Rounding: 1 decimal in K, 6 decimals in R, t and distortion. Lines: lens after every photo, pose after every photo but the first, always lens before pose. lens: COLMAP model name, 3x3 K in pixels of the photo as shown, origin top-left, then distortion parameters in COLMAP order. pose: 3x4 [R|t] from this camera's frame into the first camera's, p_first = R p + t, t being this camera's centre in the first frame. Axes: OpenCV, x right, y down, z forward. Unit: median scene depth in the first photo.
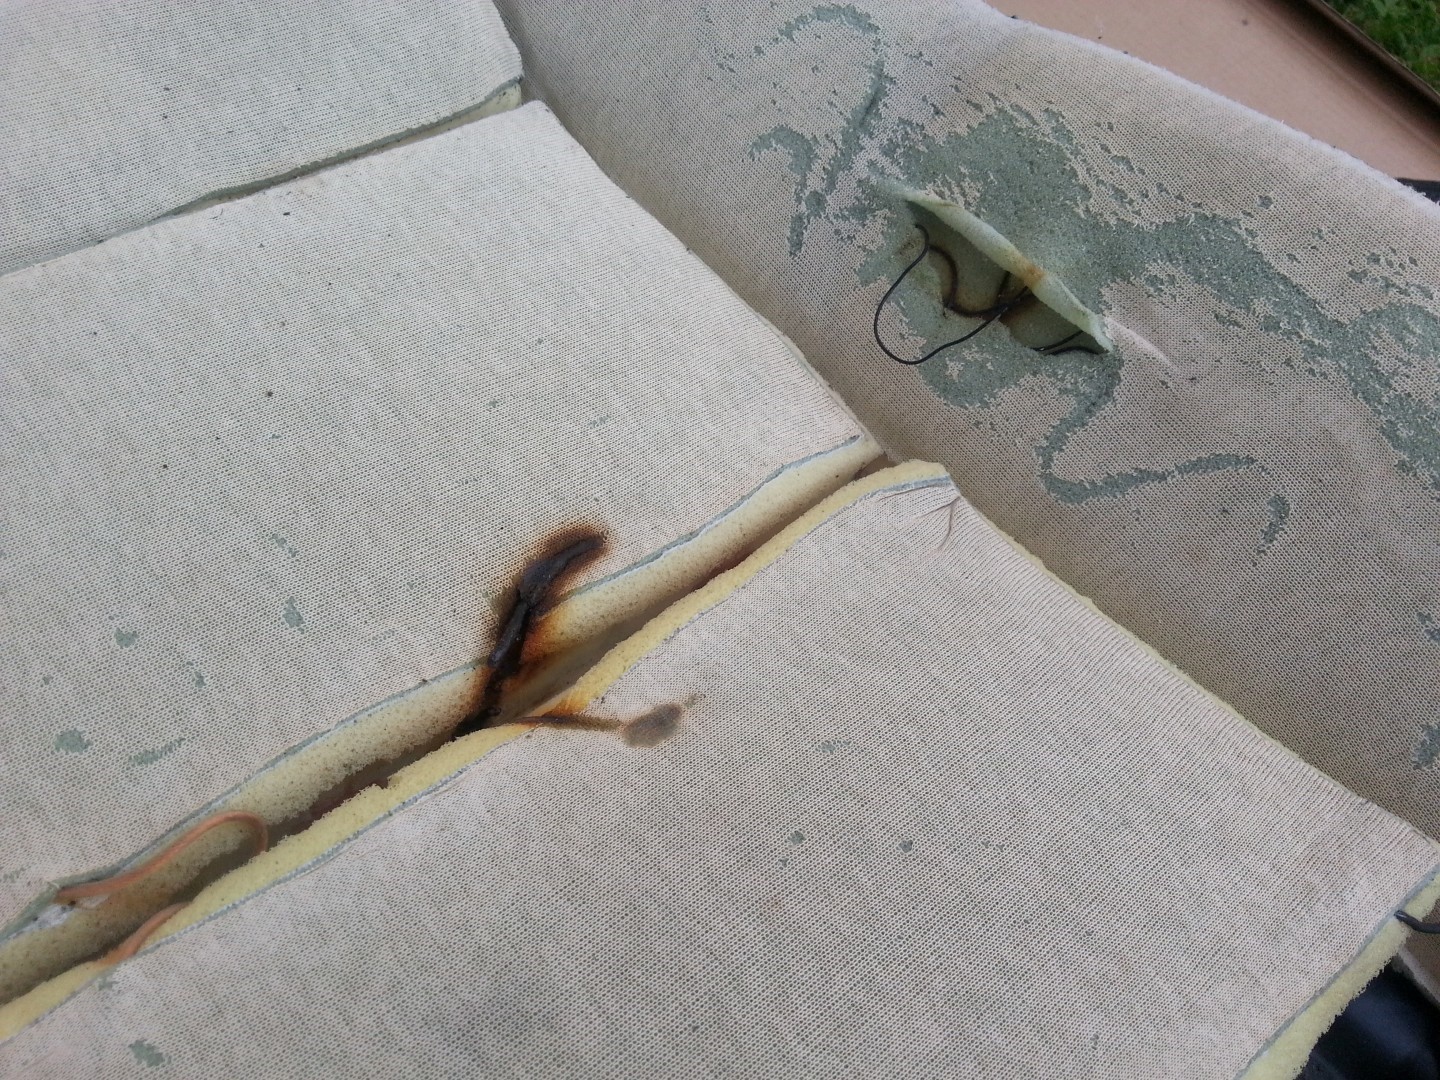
lens RADIAL K [[1278.1, 0, 755.0], [0, 1278.1, 562.3], [0, 0, 1]] dist [0.050428, -0.225151]
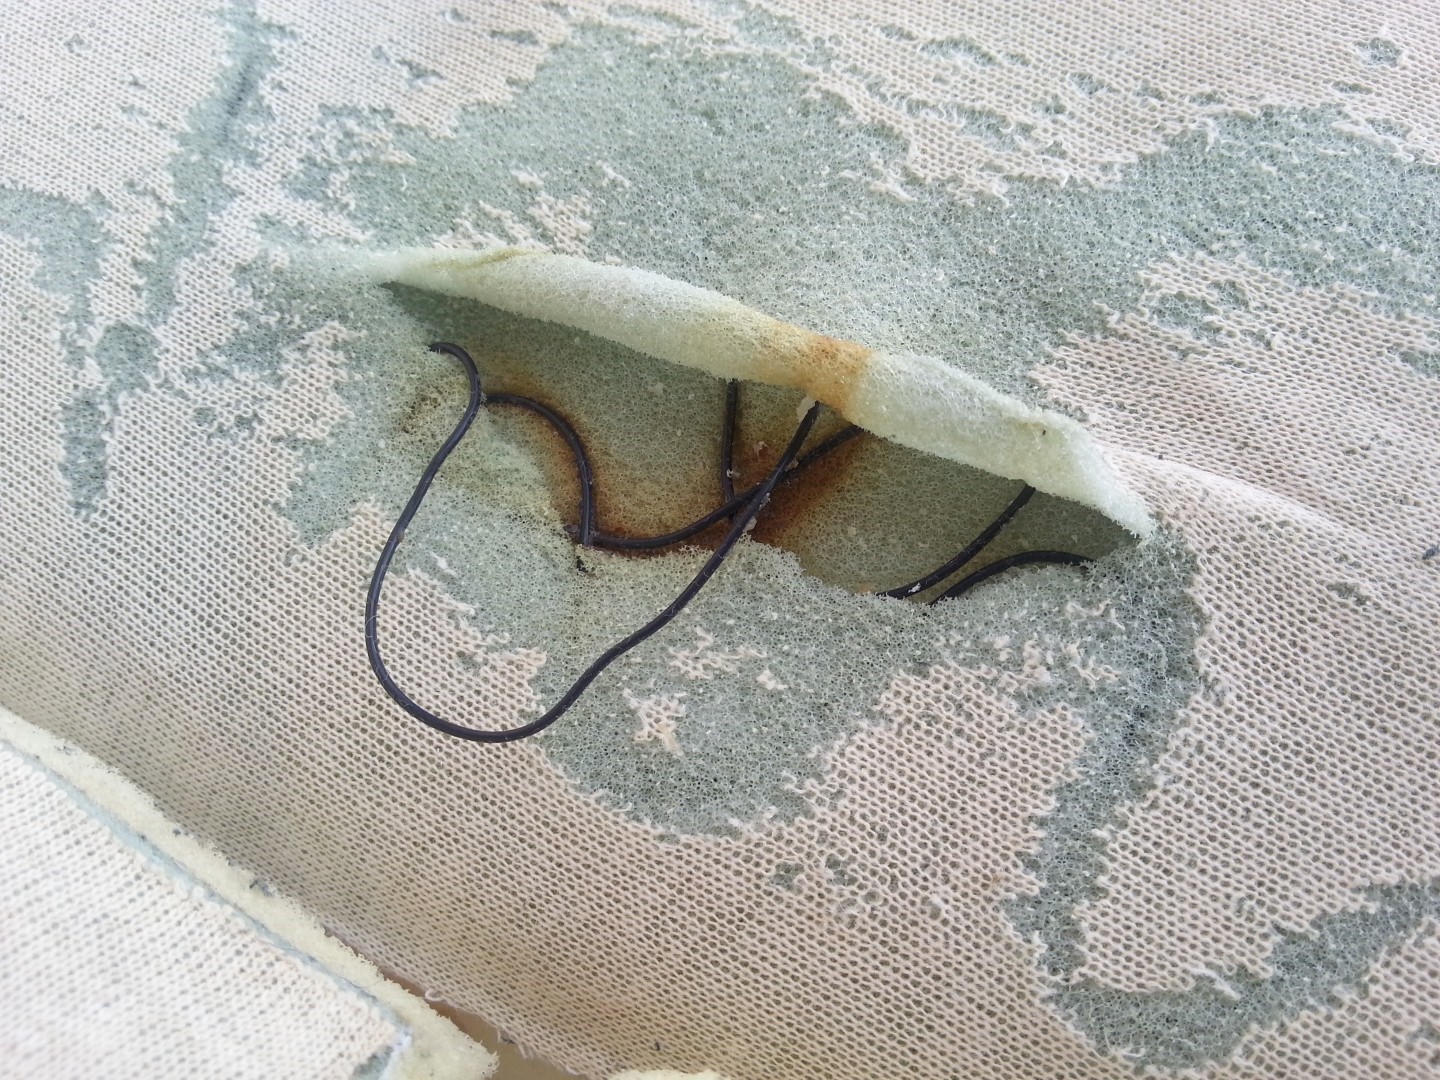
lens RADIAL K [[1278.1, 0, 755.0], [0, 1278.1, 562.3], [0, 0, 1]] dist [0.050428, -0.225151]
pose [[0.922319, -0.207453, 0.326022, 0.083352], [0.289562, 0.929710, -0.227583, -0.107942], [-0.255893, 0.304308, 0.917560, 0.693164]]
